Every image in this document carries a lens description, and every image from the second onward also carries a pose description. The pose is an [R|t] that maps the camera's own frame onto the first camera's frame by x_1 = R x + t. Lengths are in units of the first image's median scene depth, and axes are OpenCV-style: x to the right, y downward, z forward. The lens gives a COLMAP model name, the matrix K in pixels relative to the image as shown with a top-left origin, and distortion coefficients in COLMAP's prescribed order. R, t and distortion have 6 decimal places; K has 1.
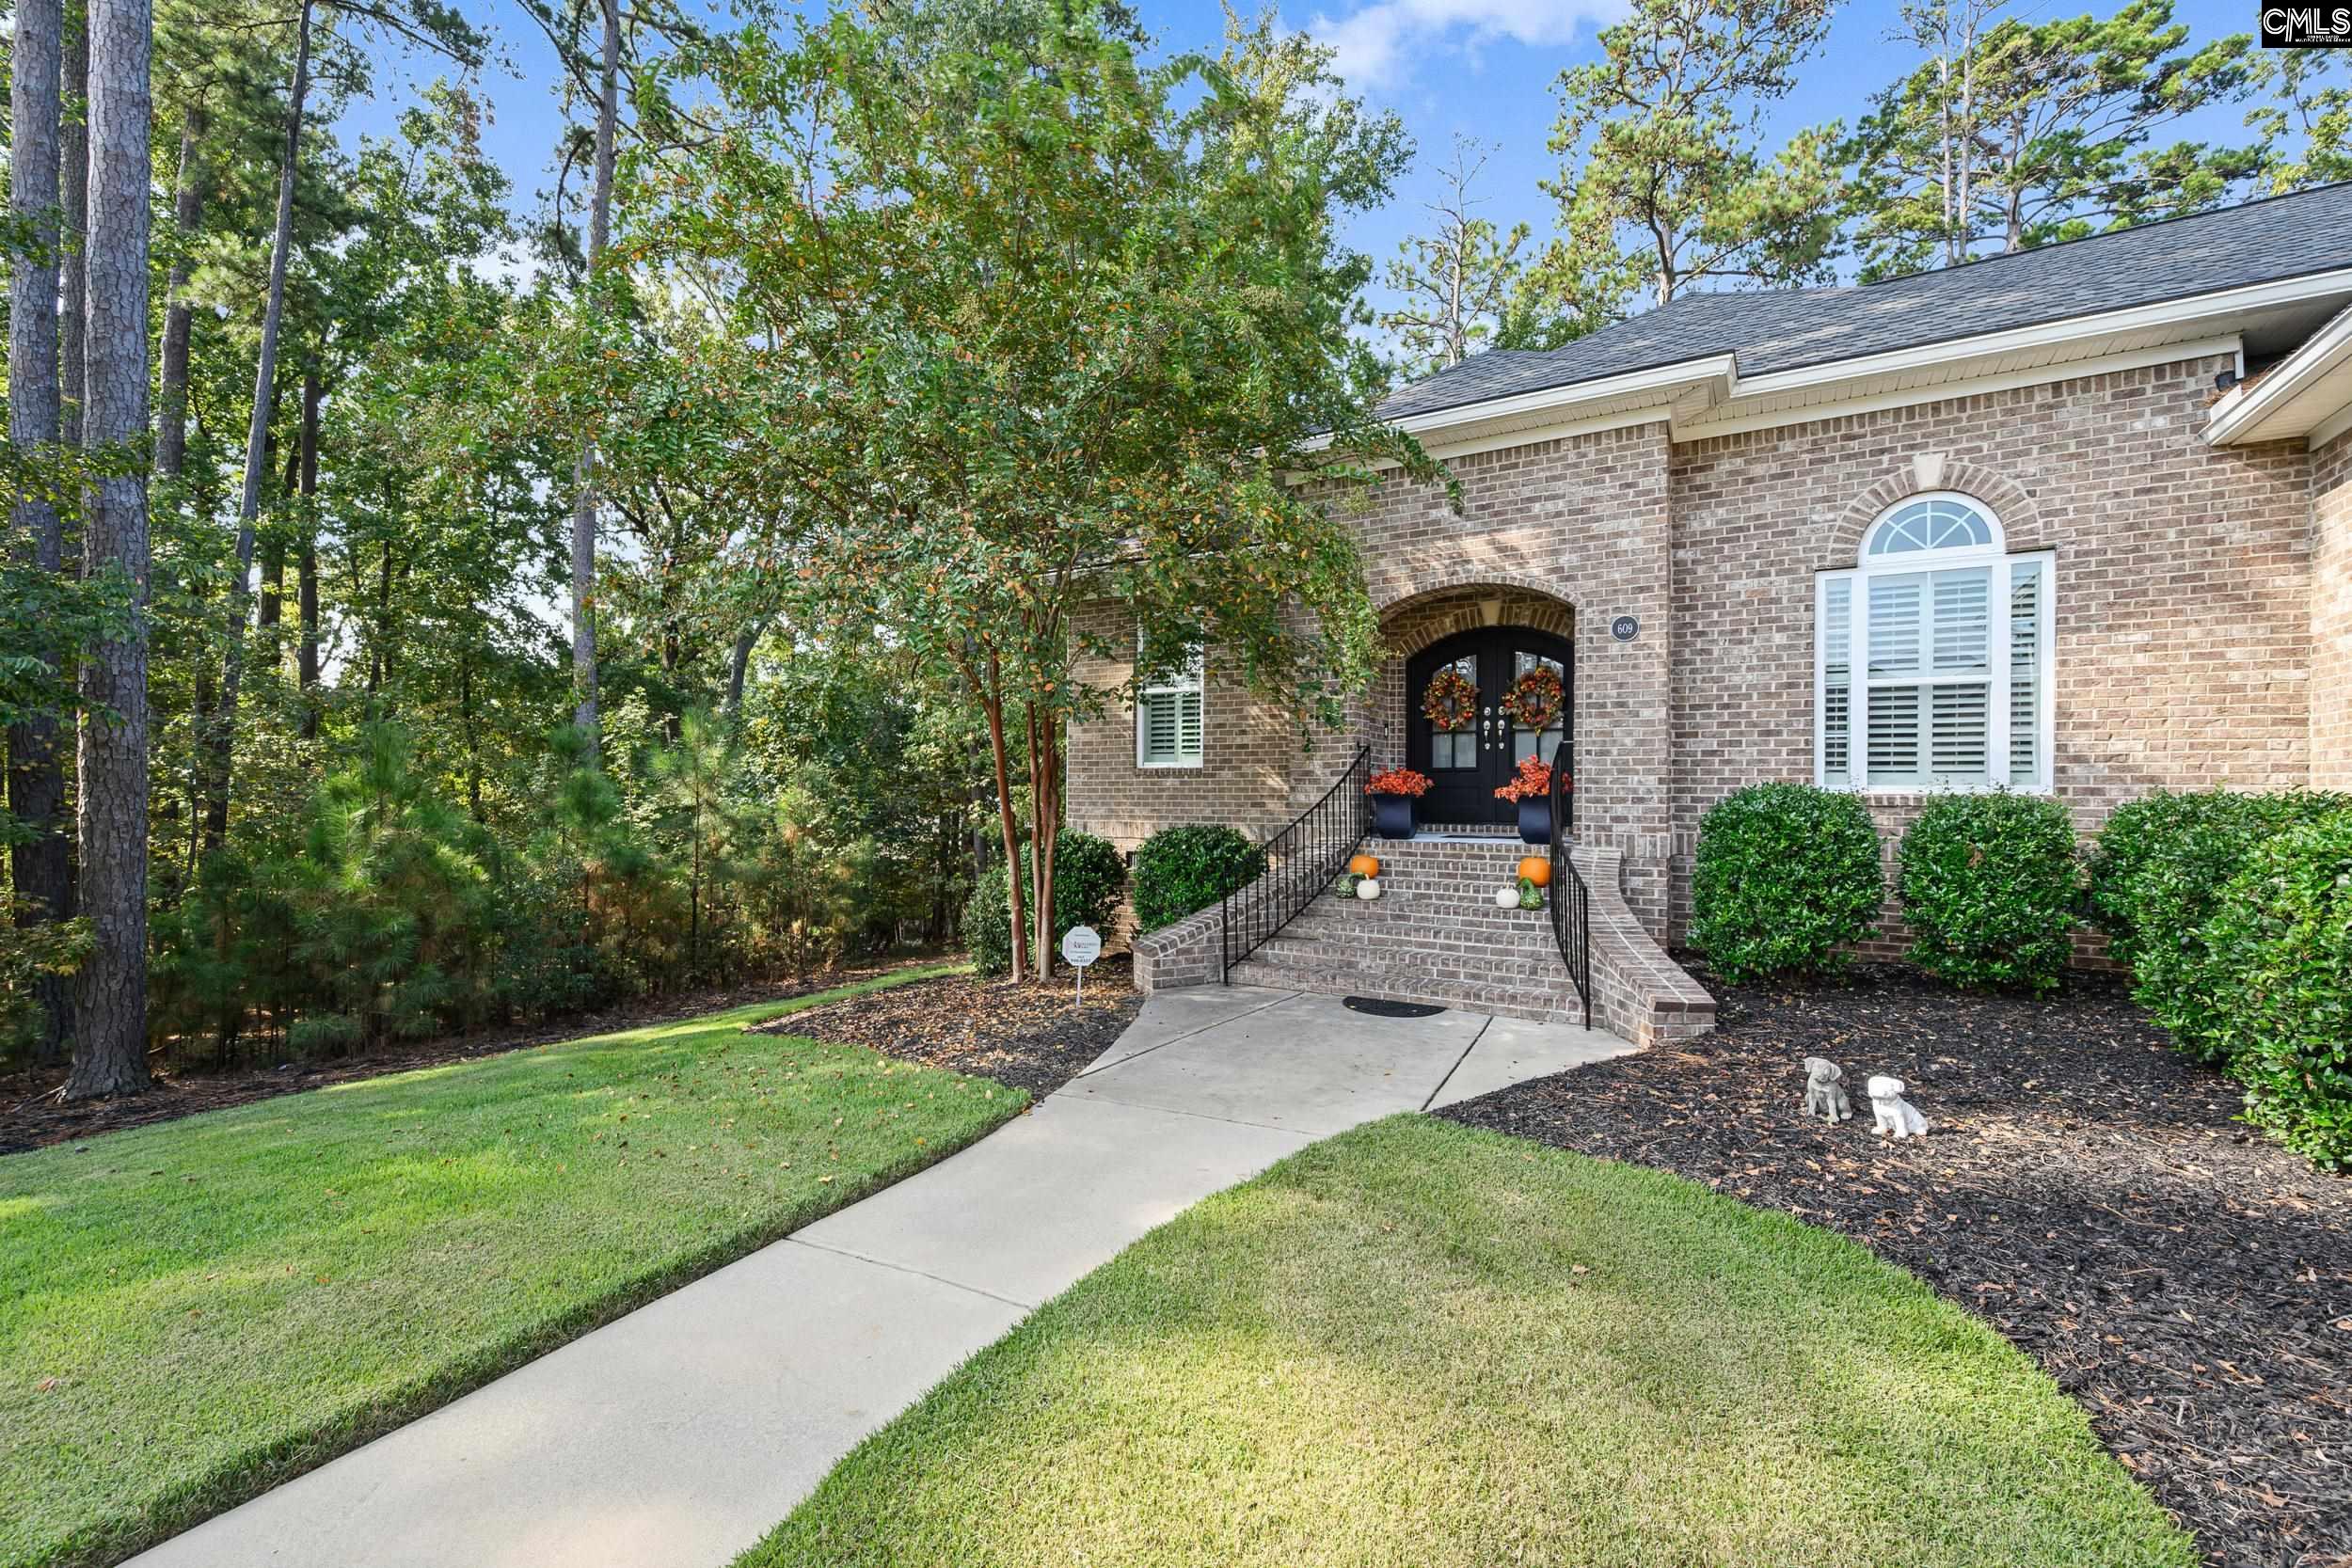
lens RADIAL K [[976.6, 0, 1182.0], [0, 976.6, 793.8], [0, 0, 1]] dist [-0.001774, 0.000760]
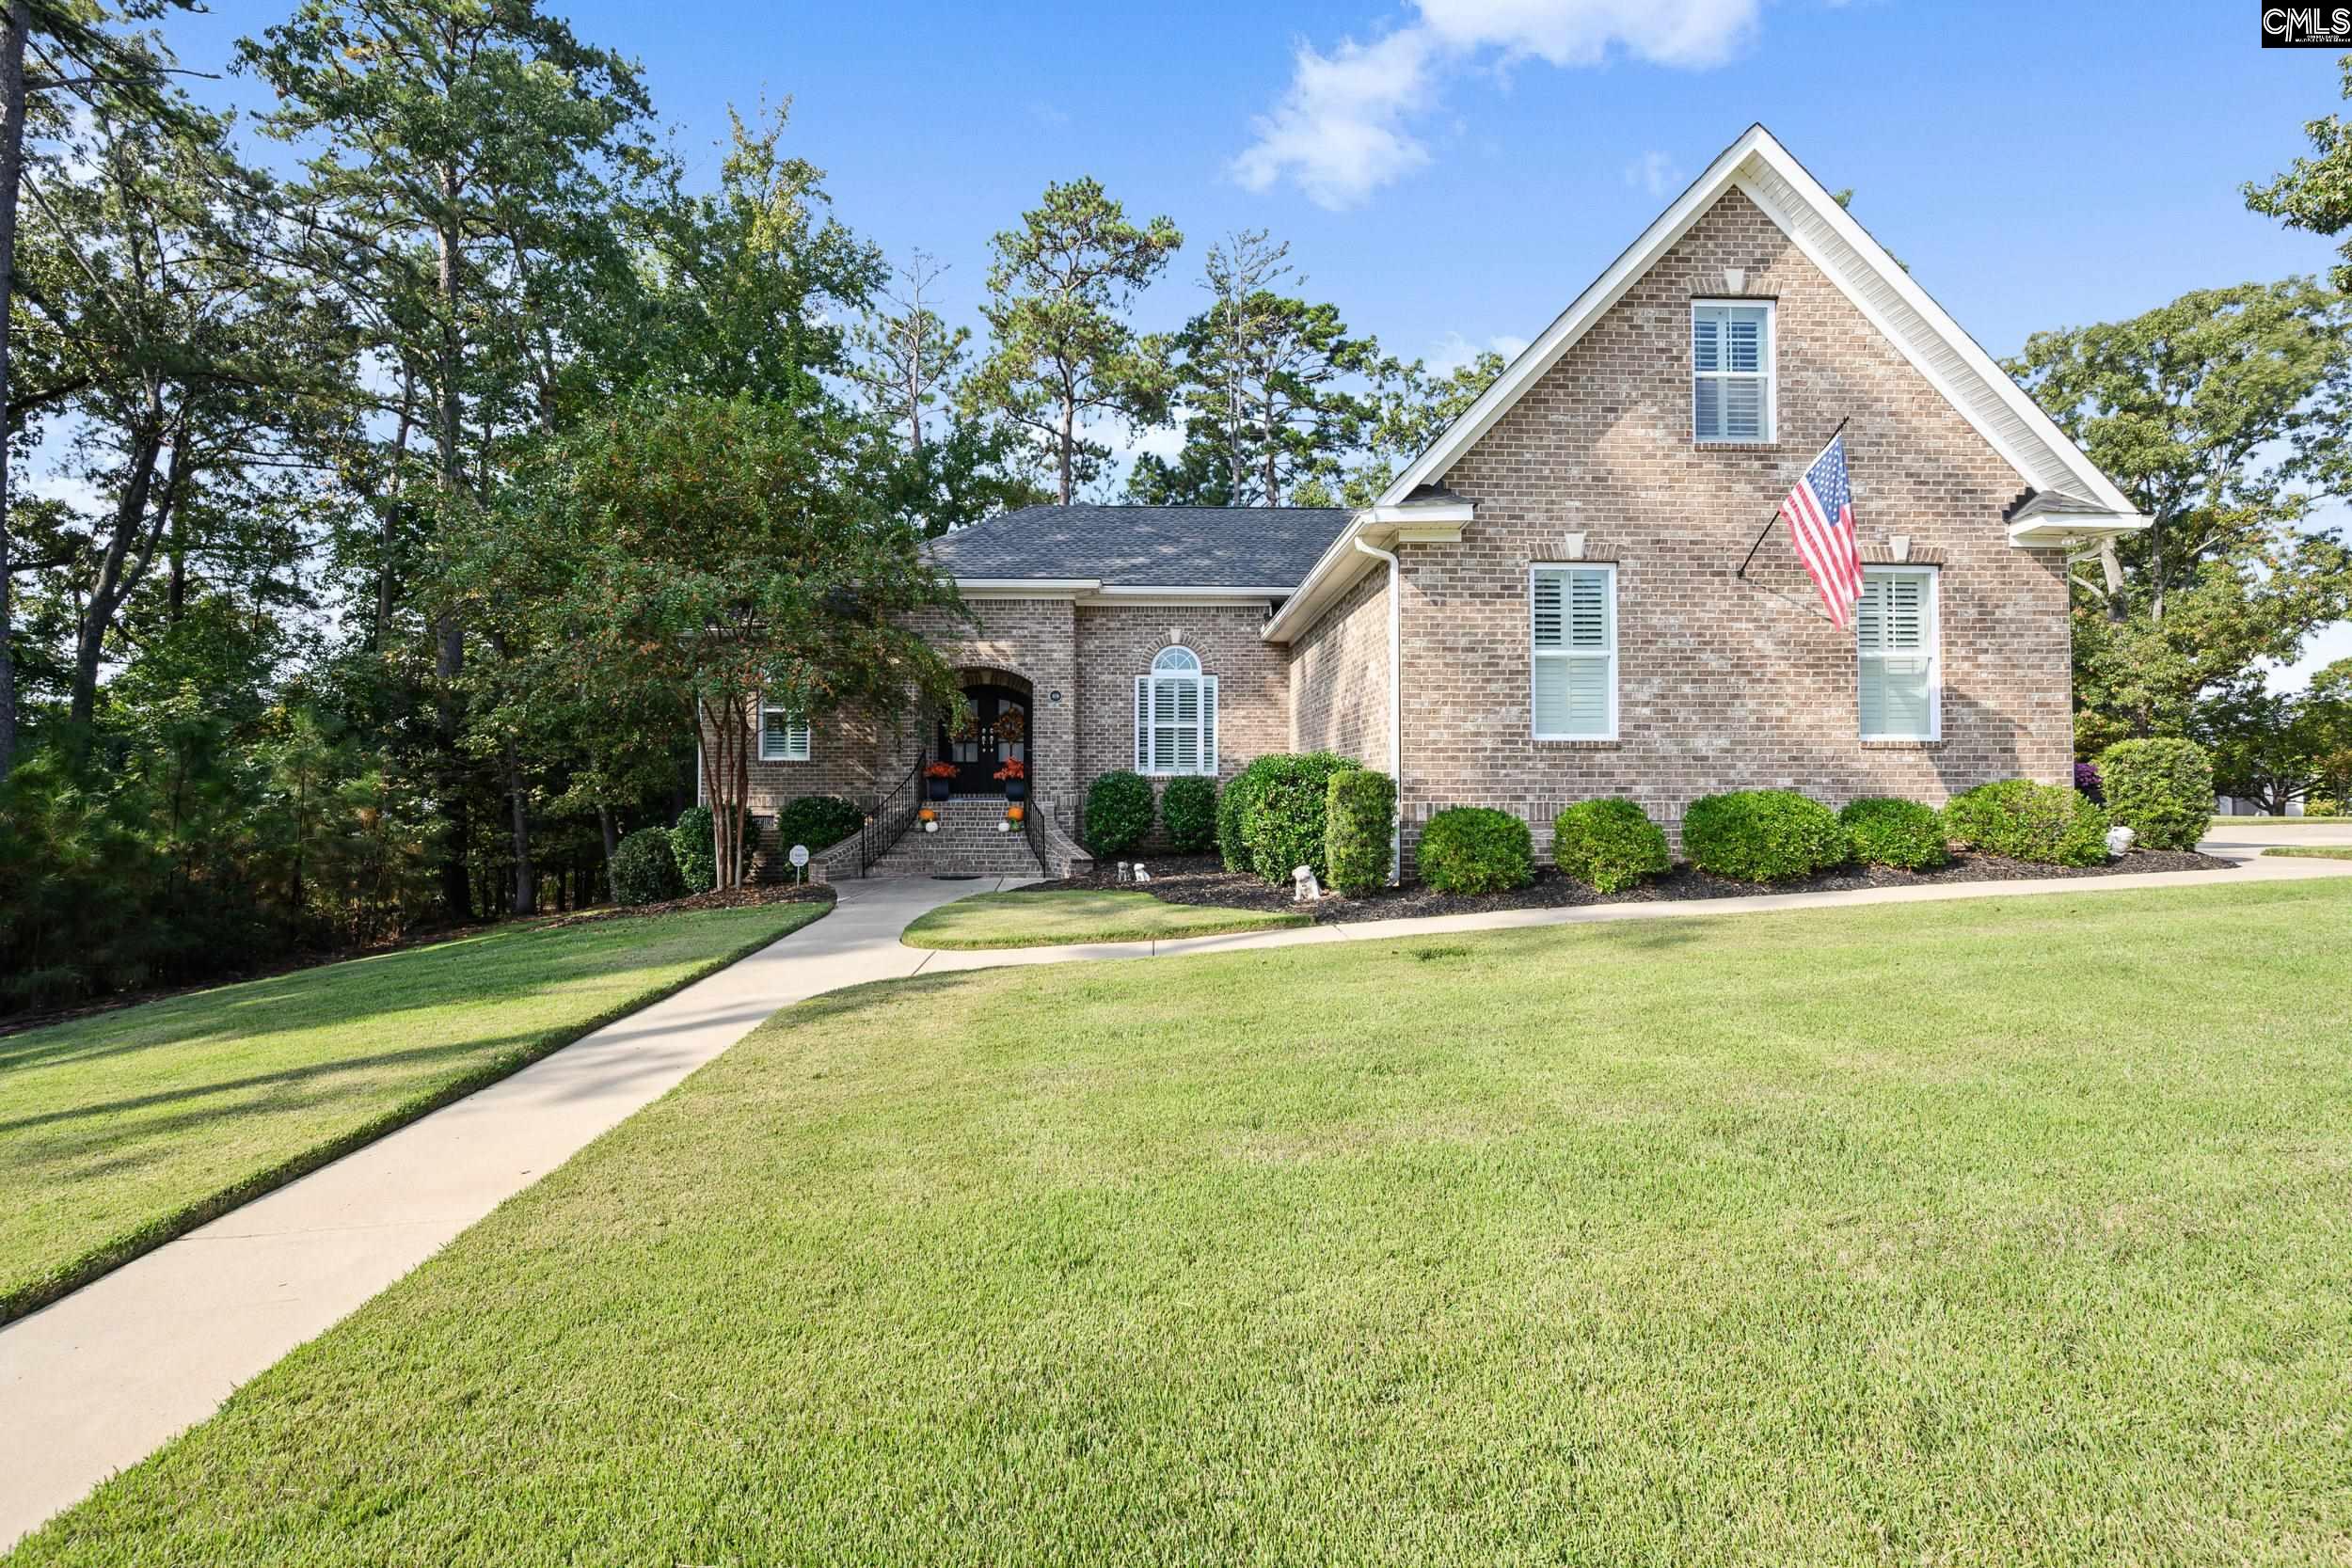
lens RADIAL K [[976.6, 0, 1190.8], [0, 976.6, 771.8], [0, 0, 1]] dist [-0.001774, 0.000760]
pose [[0.833574, -0.000698, 0.552407, -0.423996], [0.006561, 0.999941, -0.008637, 0.010539], [-0.552369, 0.010824, 0.833530, -0.828918]]
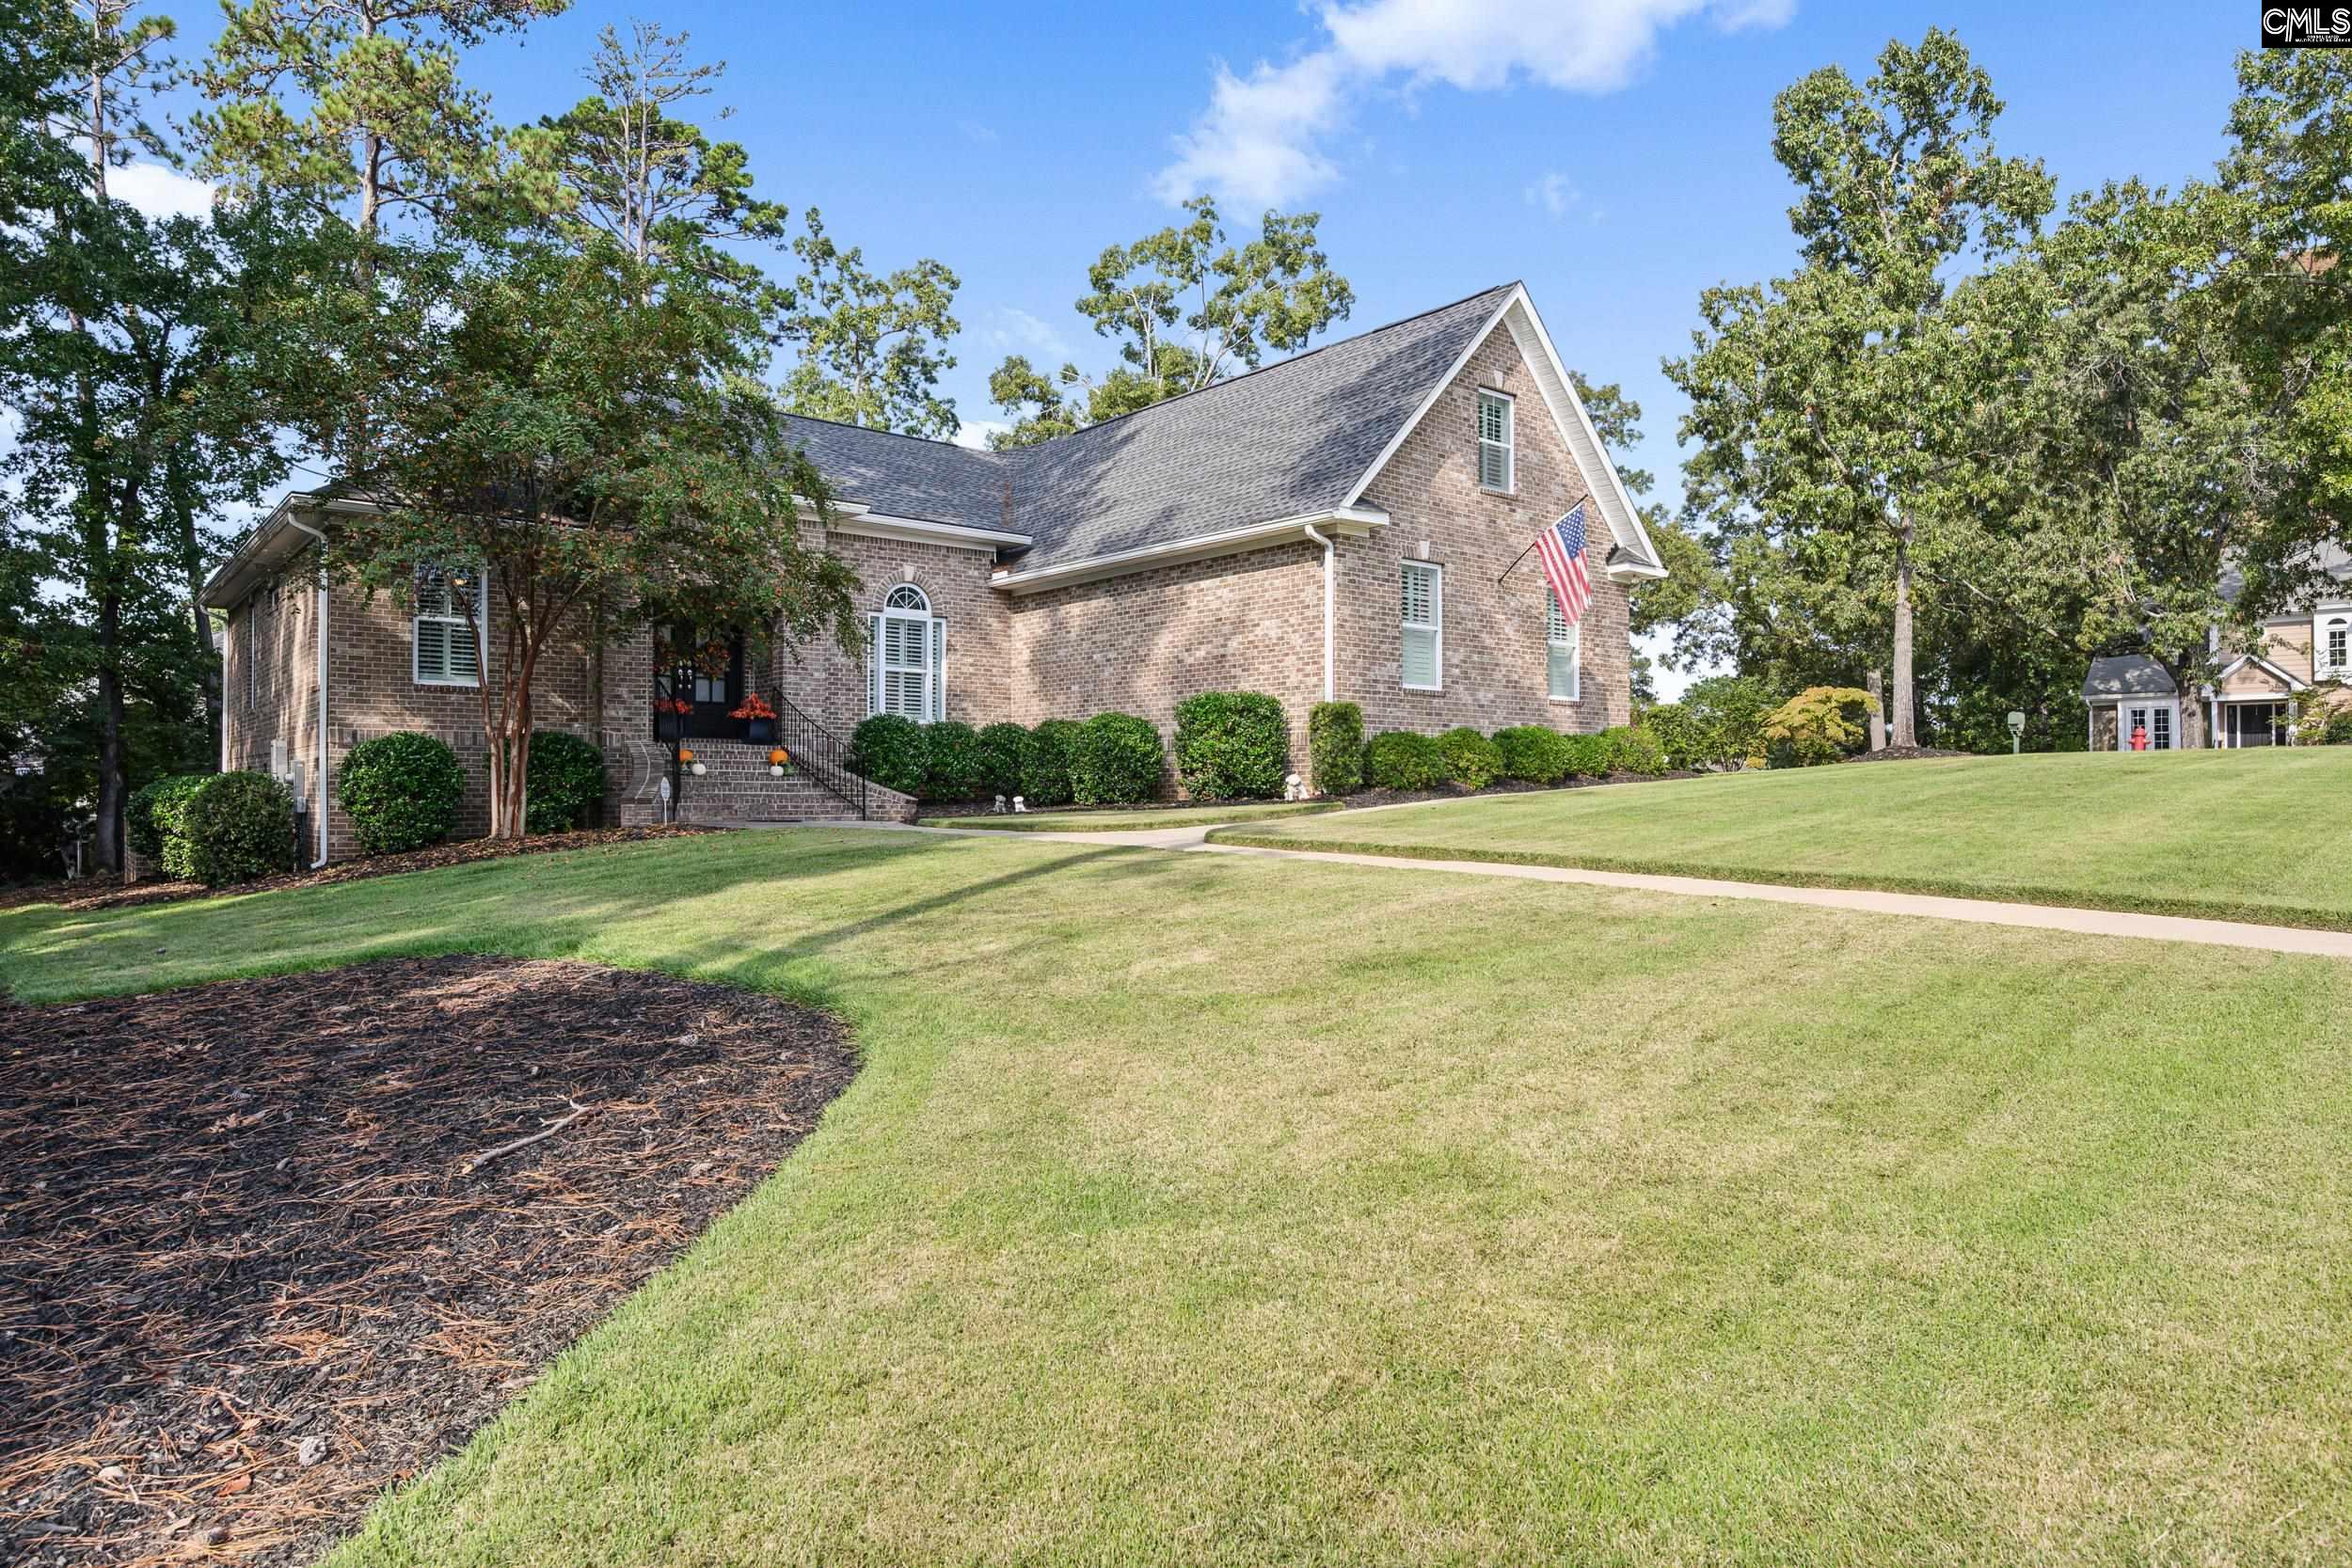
lens RADIAL K [[1351.7, 0, 1172.0], [0, 1351.7, 789.7], [0, 0, 1]] dist [0.006701, 0.000133]
pose [[0.336685, -0.003318, 0.941611, -1.626979], [0.000913, 0.999994, 0.003197, 0.122629], [-0.941617, -0.000217, 0.336686, -0.487804]]
